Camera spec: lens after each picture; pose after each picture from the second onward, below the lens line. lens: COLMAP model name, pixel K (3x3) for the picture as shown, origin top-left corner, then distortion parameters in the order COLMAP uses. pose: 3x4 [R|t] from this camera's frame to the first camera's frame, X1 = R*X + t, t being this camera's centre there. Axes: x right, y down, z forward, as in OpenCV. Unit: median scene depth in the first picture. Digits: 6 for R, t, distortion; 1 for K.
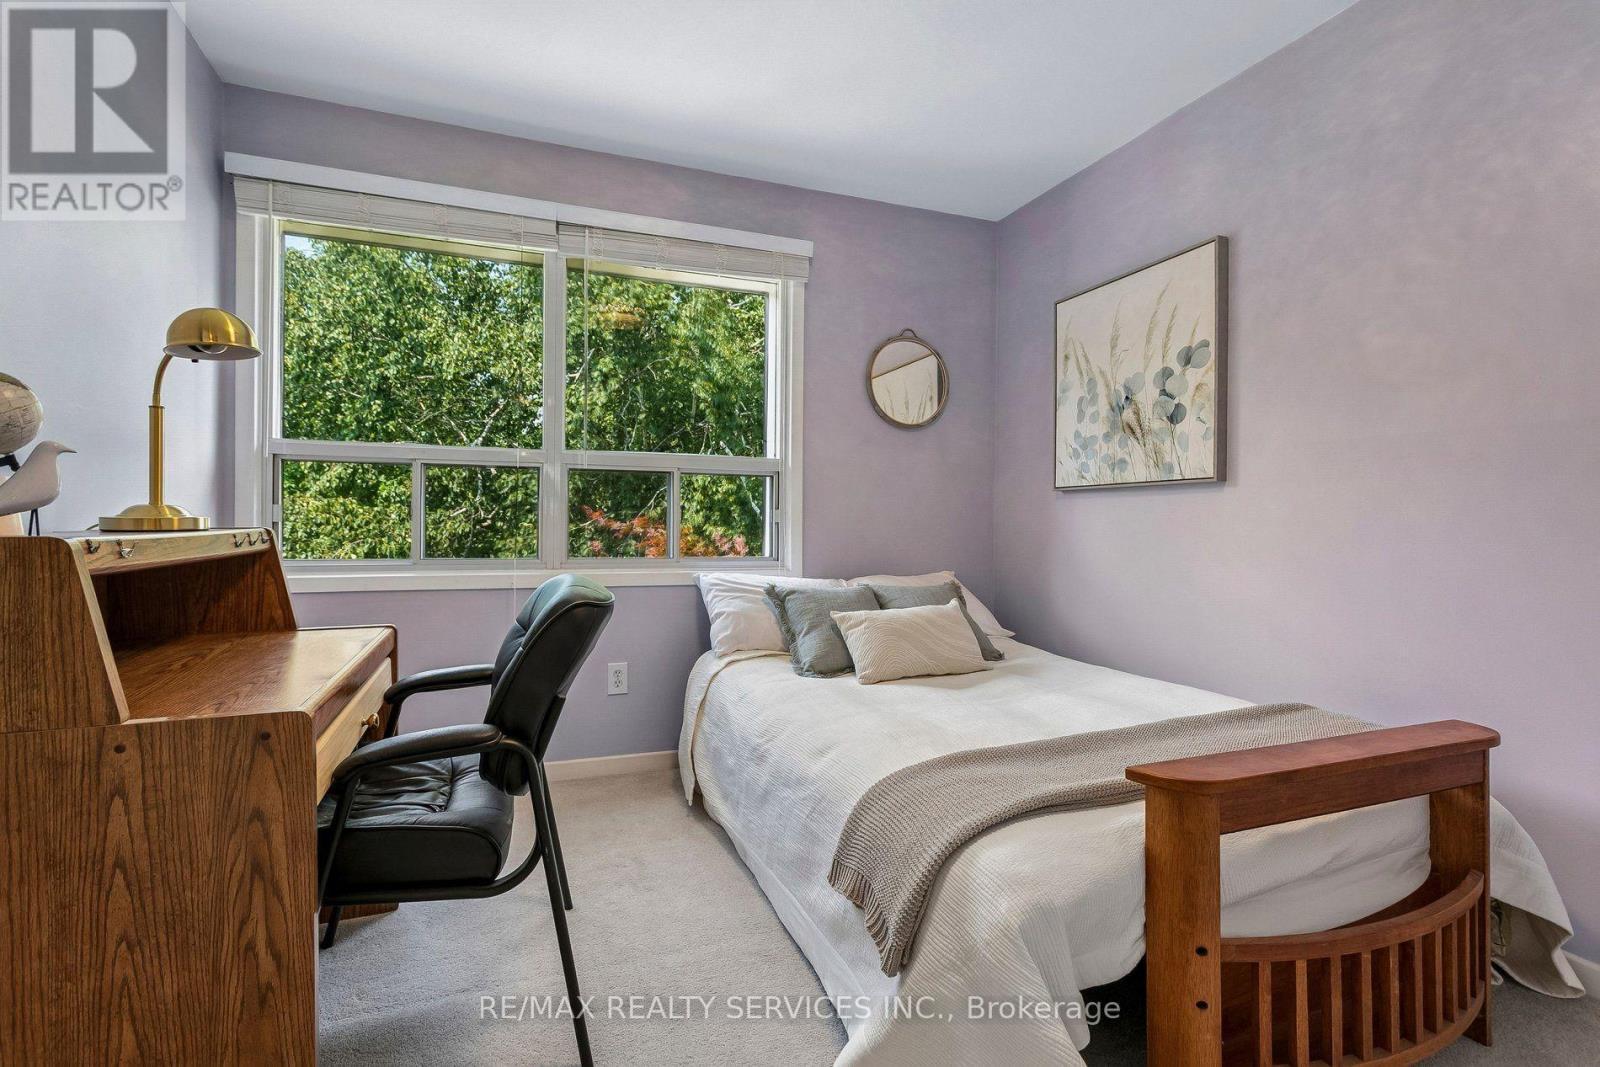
lens RADIAL K [[769.4, 0, 794.2], [0, 769.4, 523.5], [0, 0, 1]] dist [0.000603, -0.000403]
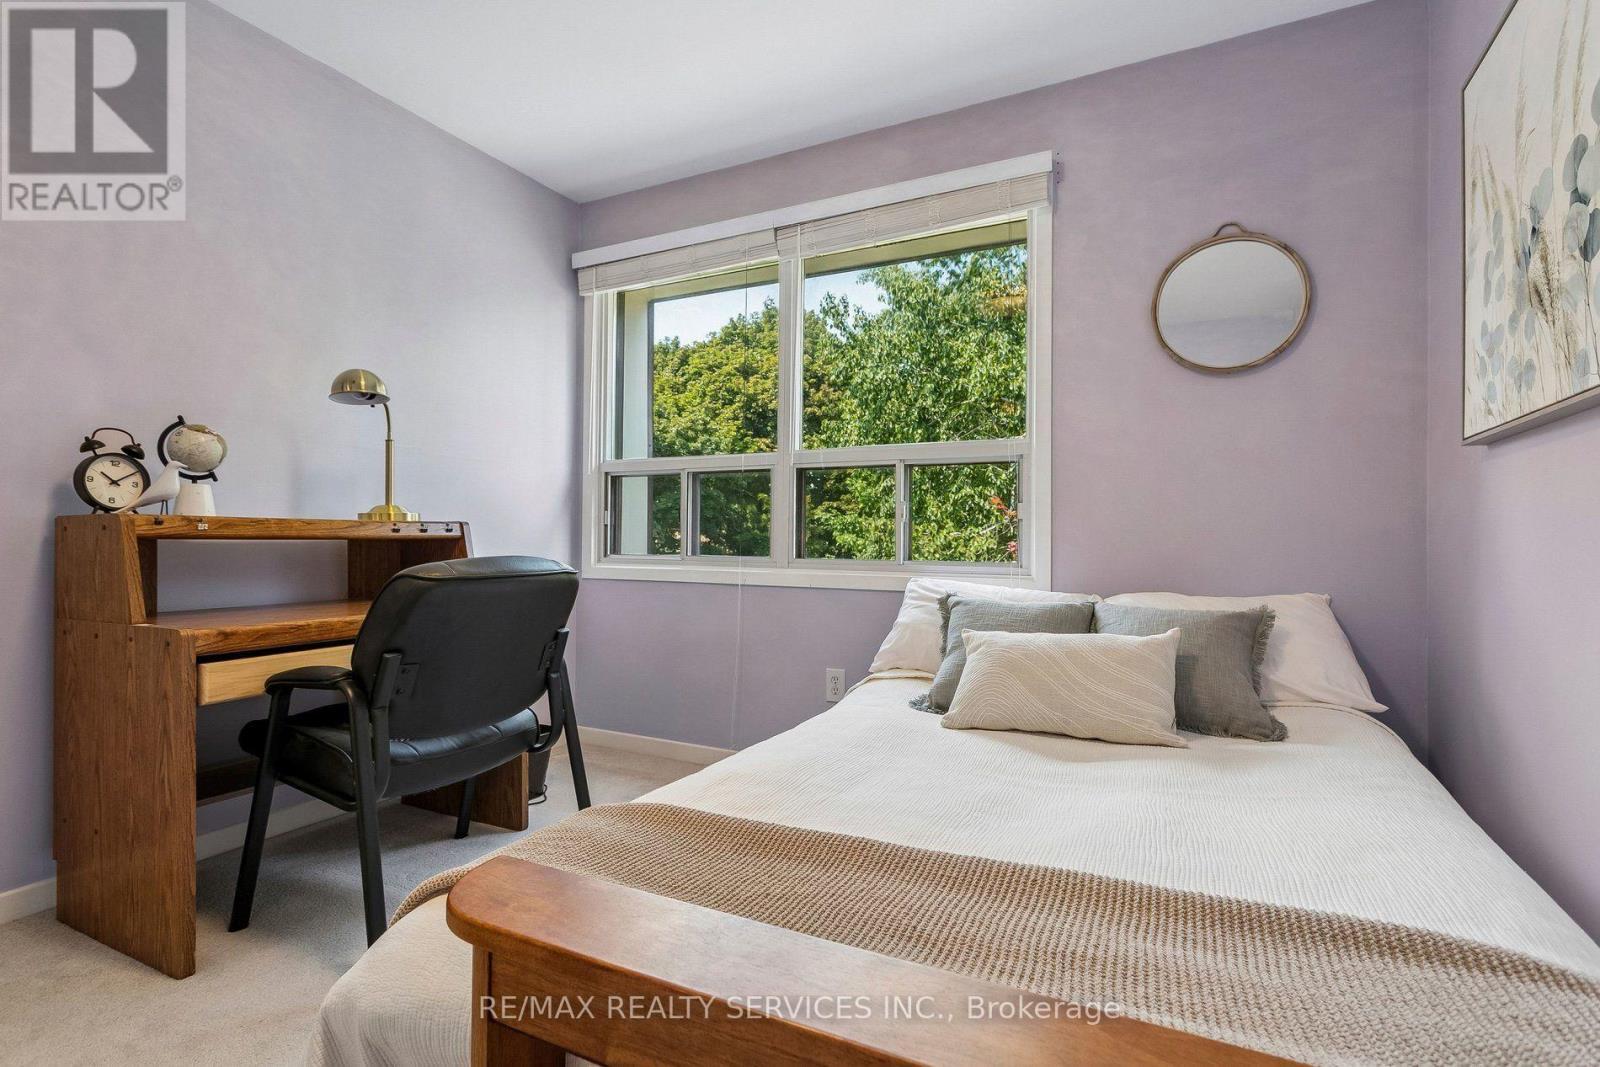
lens RADIAL K [[769.4, 0, 795.8], [0, 769.4, 543.3], [0, 0, 1]] dist [0.000603, -0.000403]
pose [[0.664676, -0.000839, -0.747131, 0.484123], [-0.002985, 0.999988, -0.003778, 0.030966], [0.747126, 0.004741, 0.664666, 0.351763]]
